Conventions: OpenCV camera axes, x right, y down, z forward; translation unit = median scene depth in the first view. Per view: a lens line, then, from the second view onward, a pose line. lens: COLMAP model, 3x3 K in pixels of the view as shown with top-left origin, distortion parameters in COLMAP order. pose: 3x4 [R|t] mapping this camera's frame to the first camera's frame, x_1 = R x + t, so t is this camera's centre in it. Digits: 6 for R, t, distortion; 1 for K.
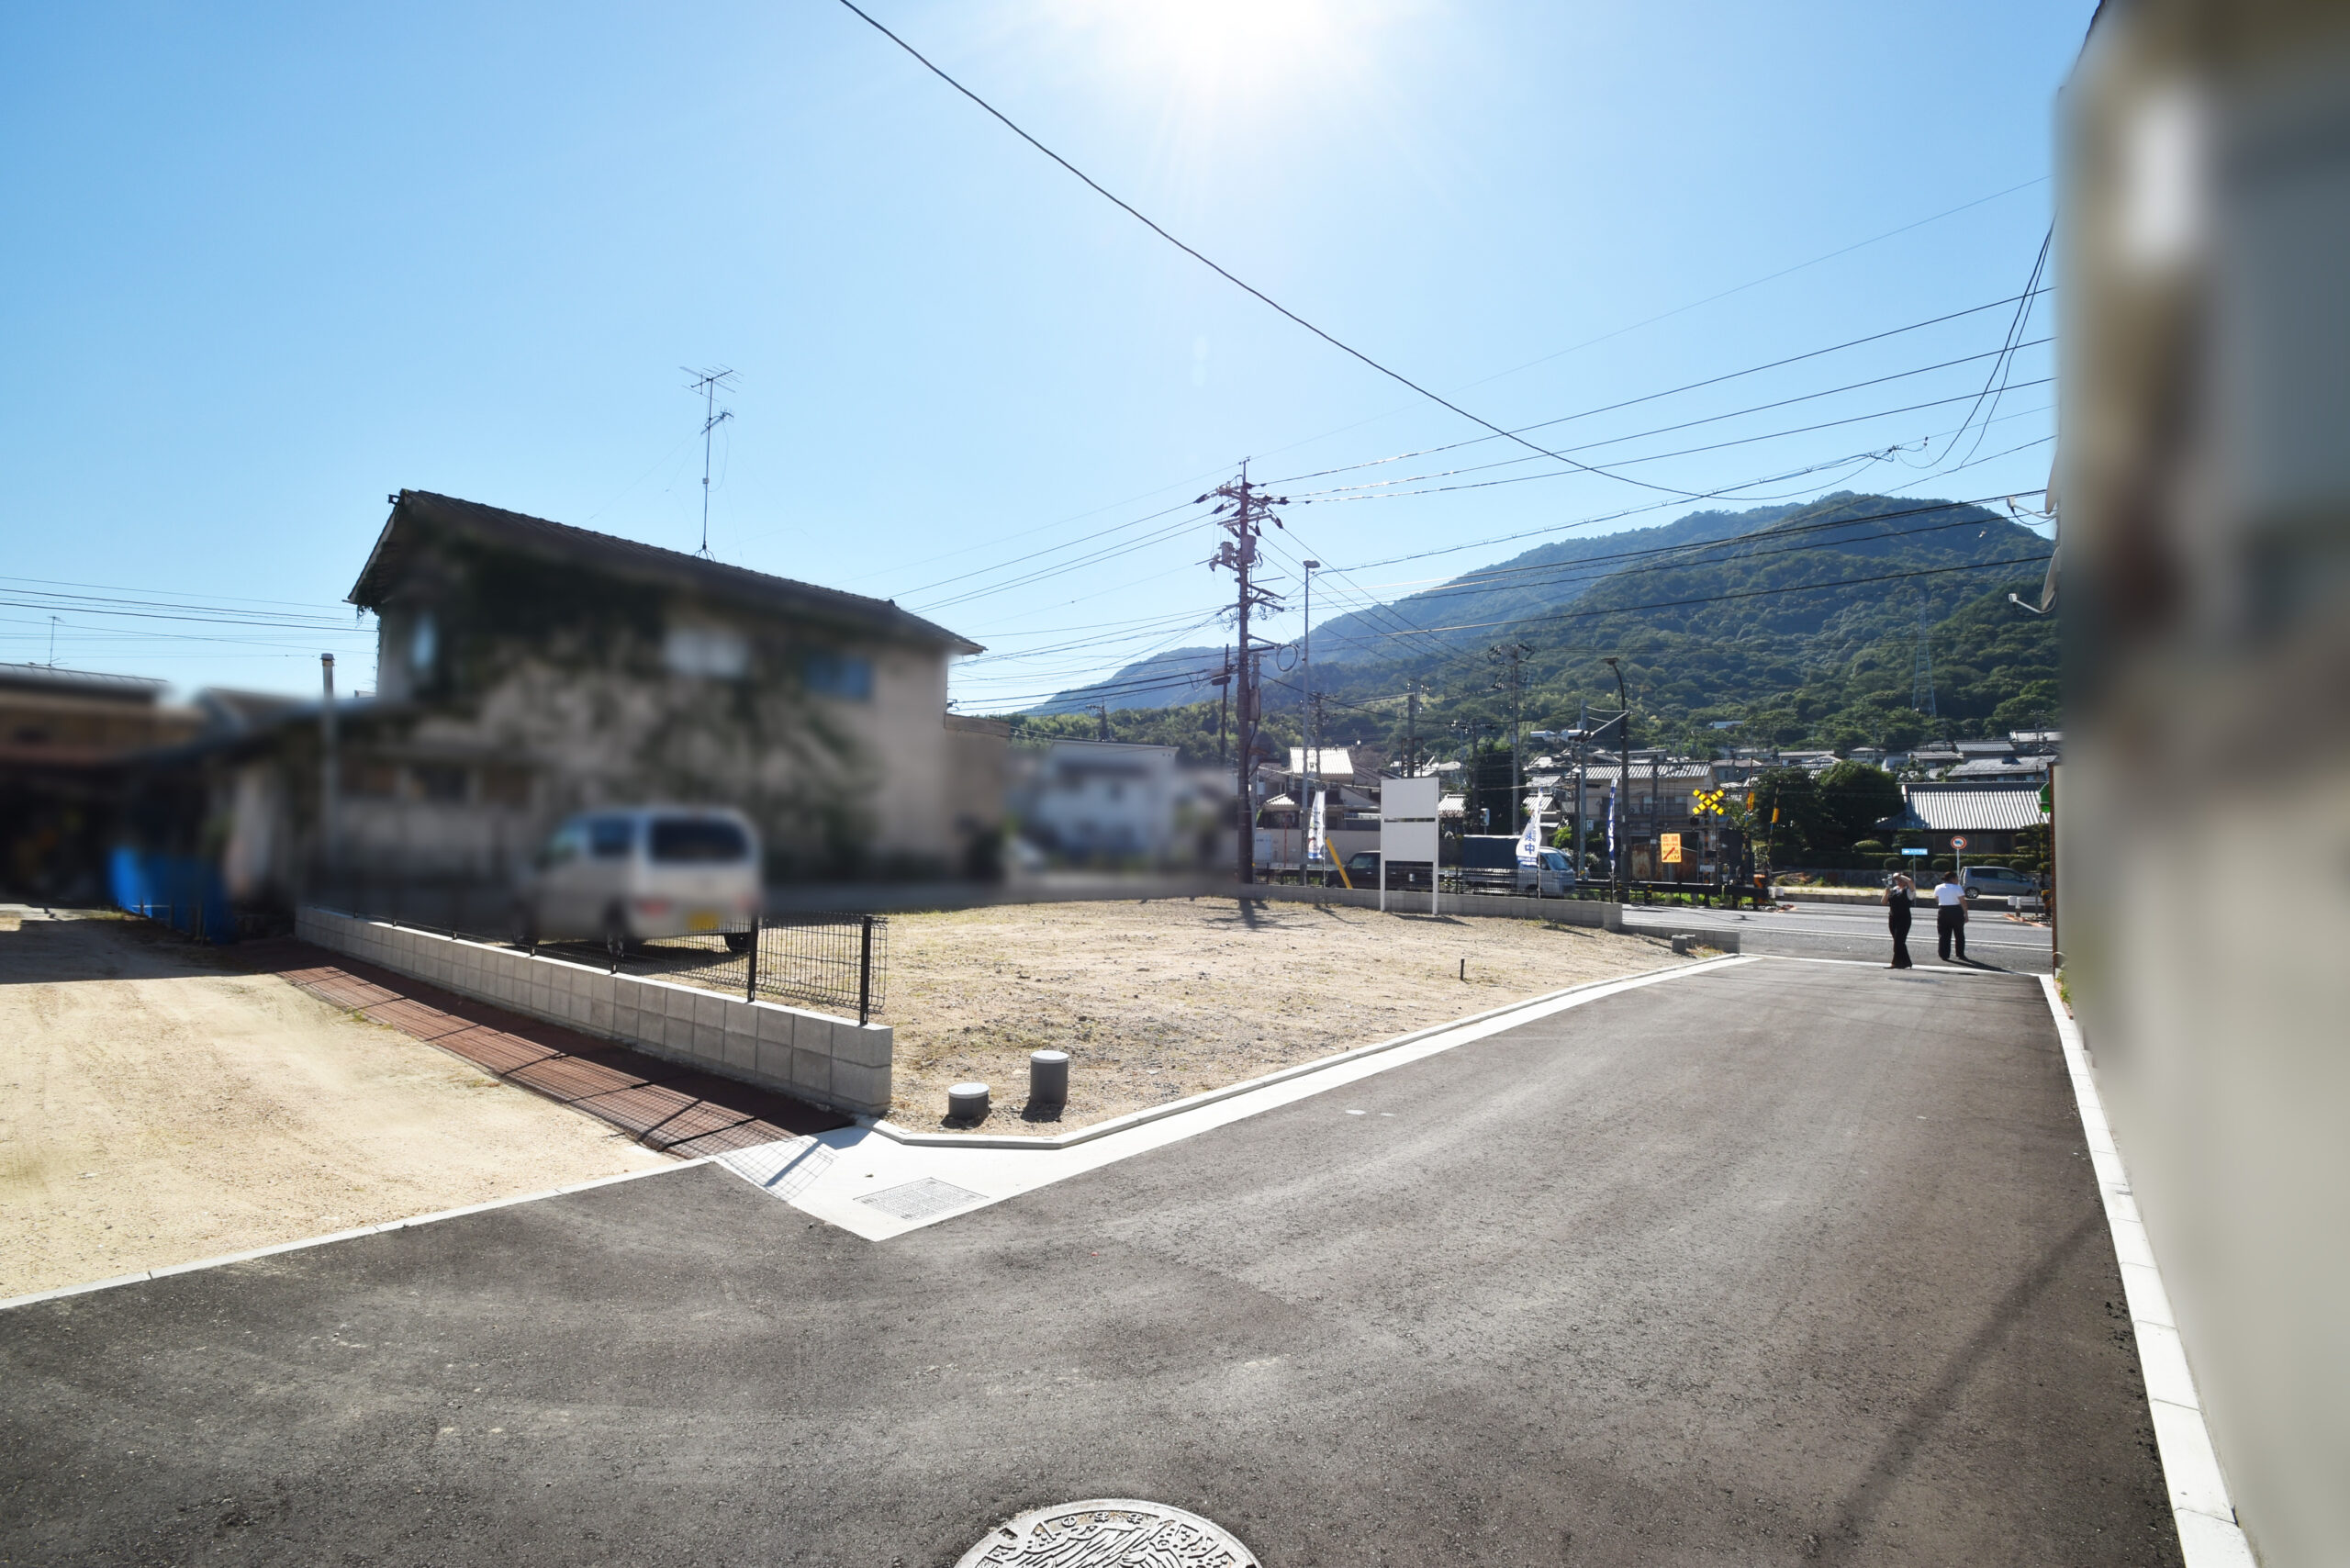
lens RADIAL K [[1030.8, 0, 1160.3], [0, 1030.8, 806.1], [0, 0, 1]] dist [0.020023, -0.017355]
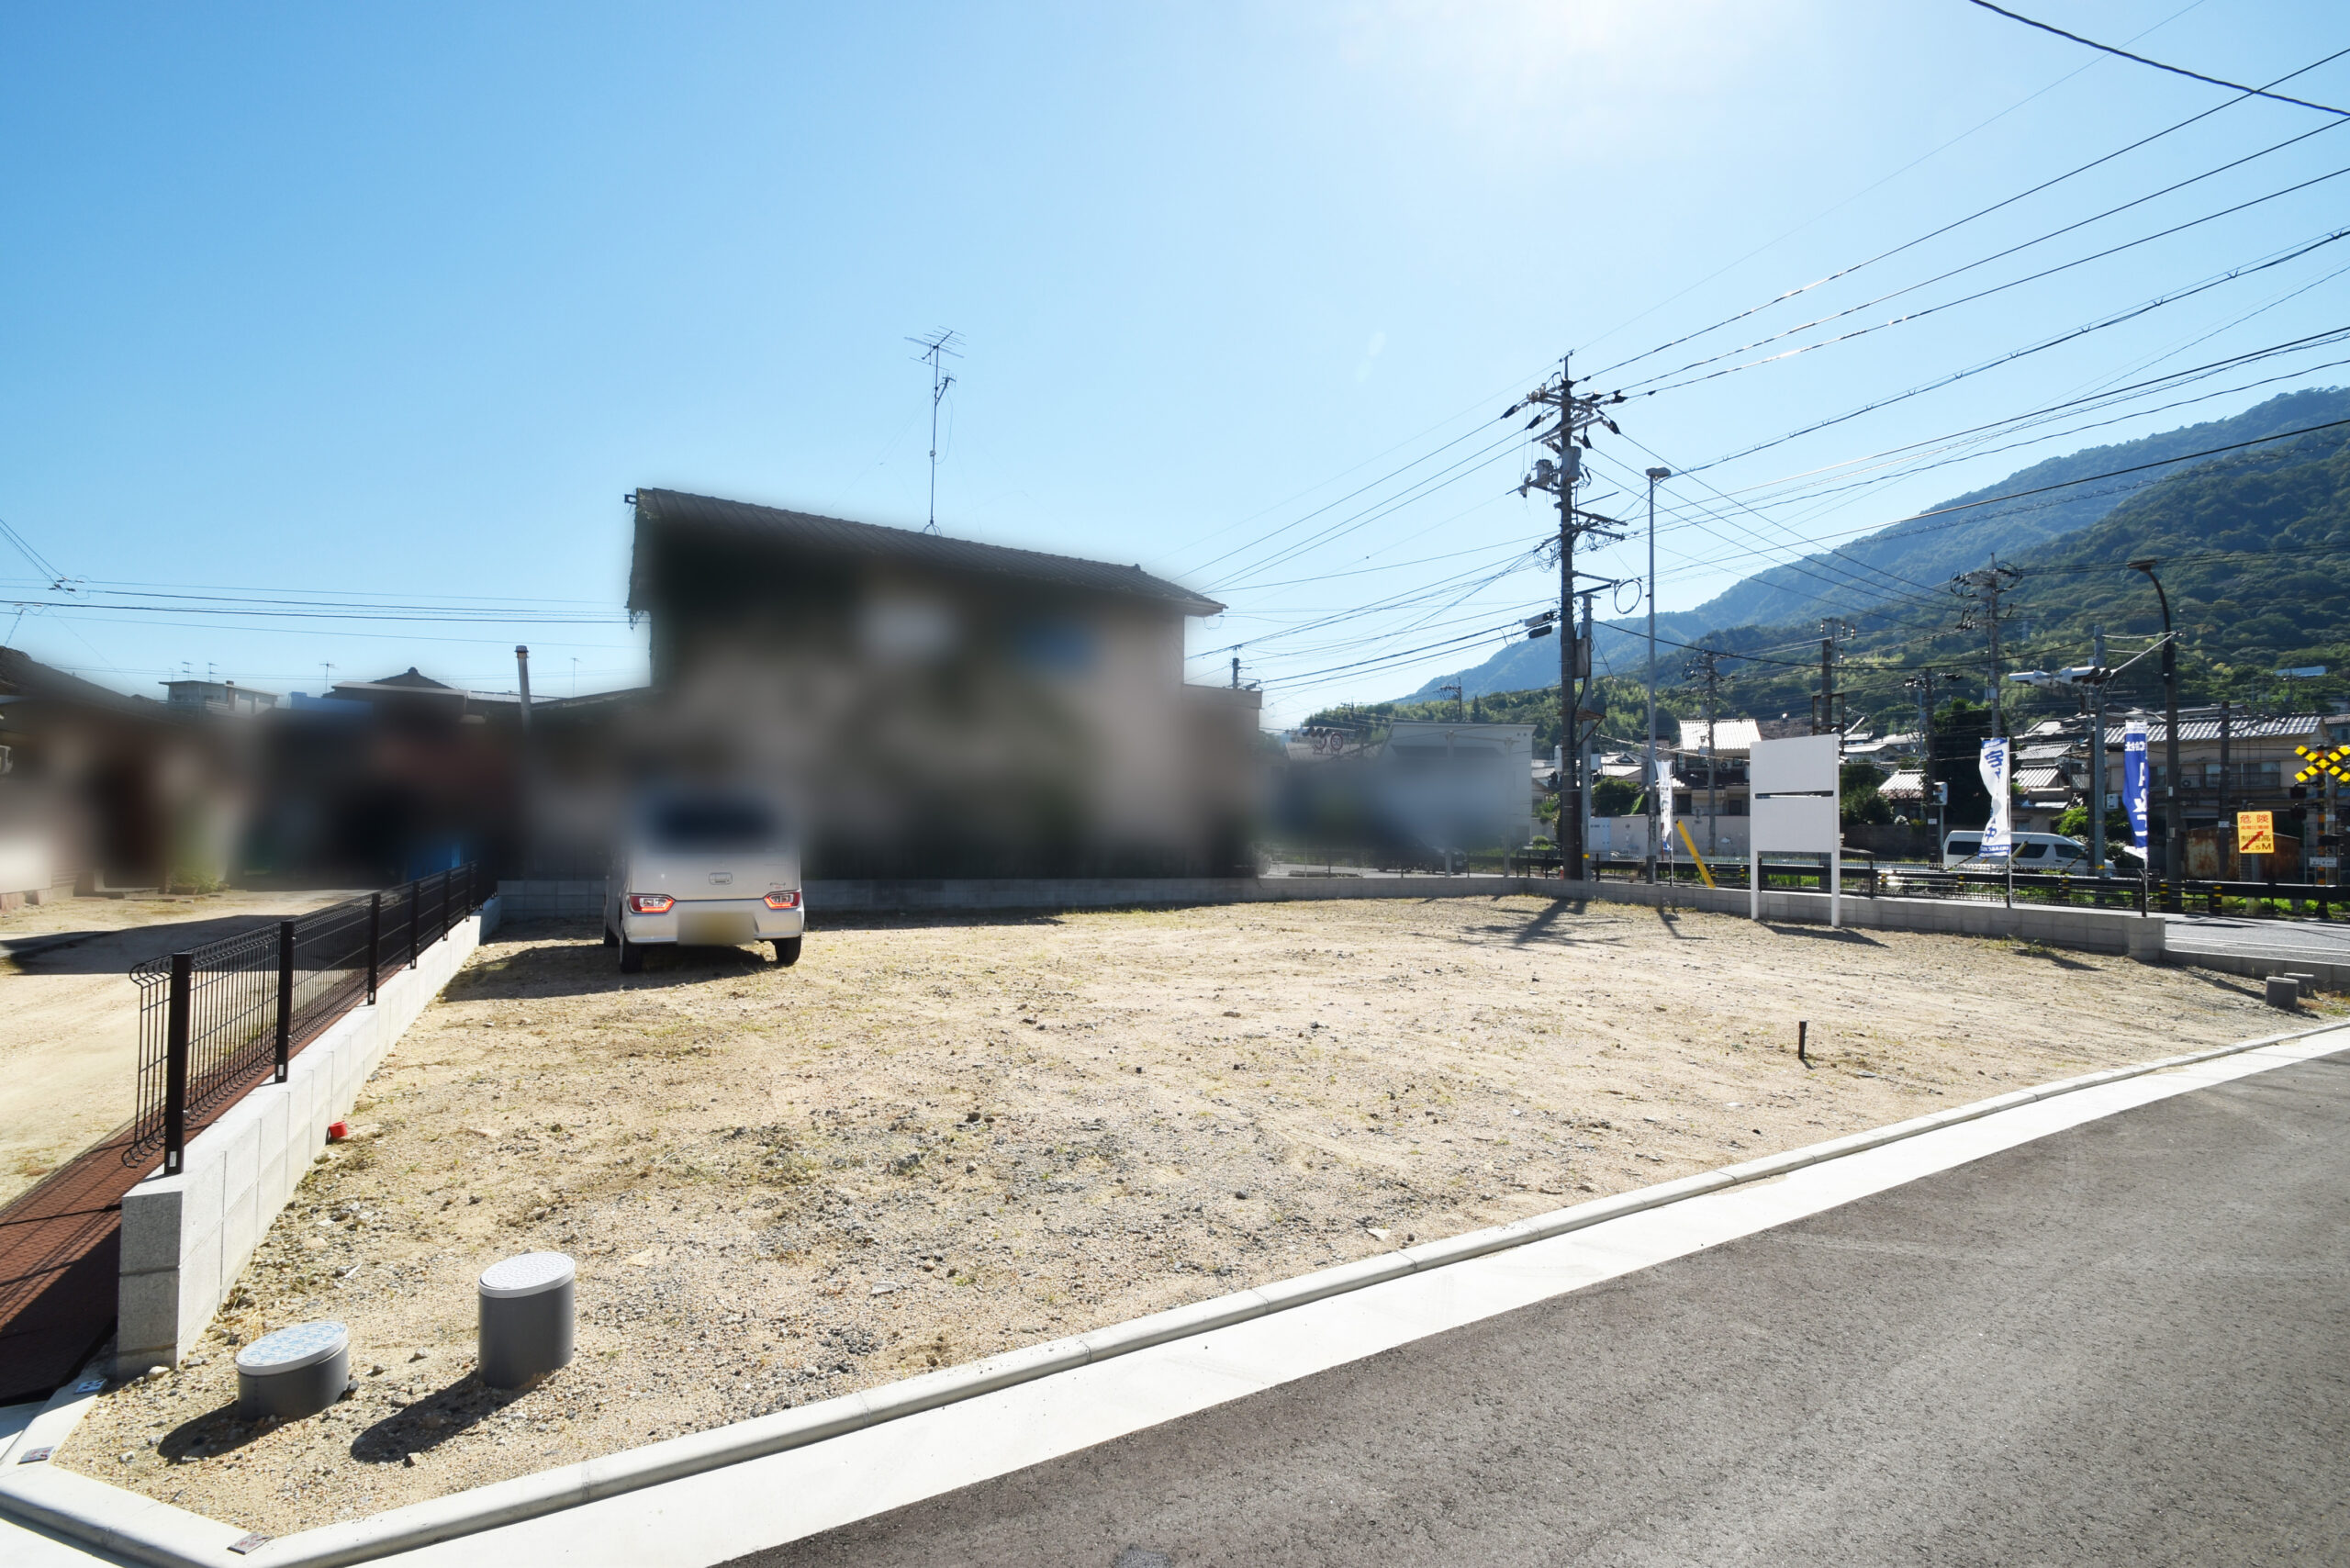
lens RADIAL K [[1030.8, 0, 1160.3], [0, 1030.8, 806.1], [0, 0, 1]] dist [0.020023, -0.017355]
pose [[0.937610, -0.015718, -0.347333, 0.060369], [0.018547, 0.999816, 0.004821, 0.007298], [0.347194, -0.010962, 0.937729, 0.128047]]
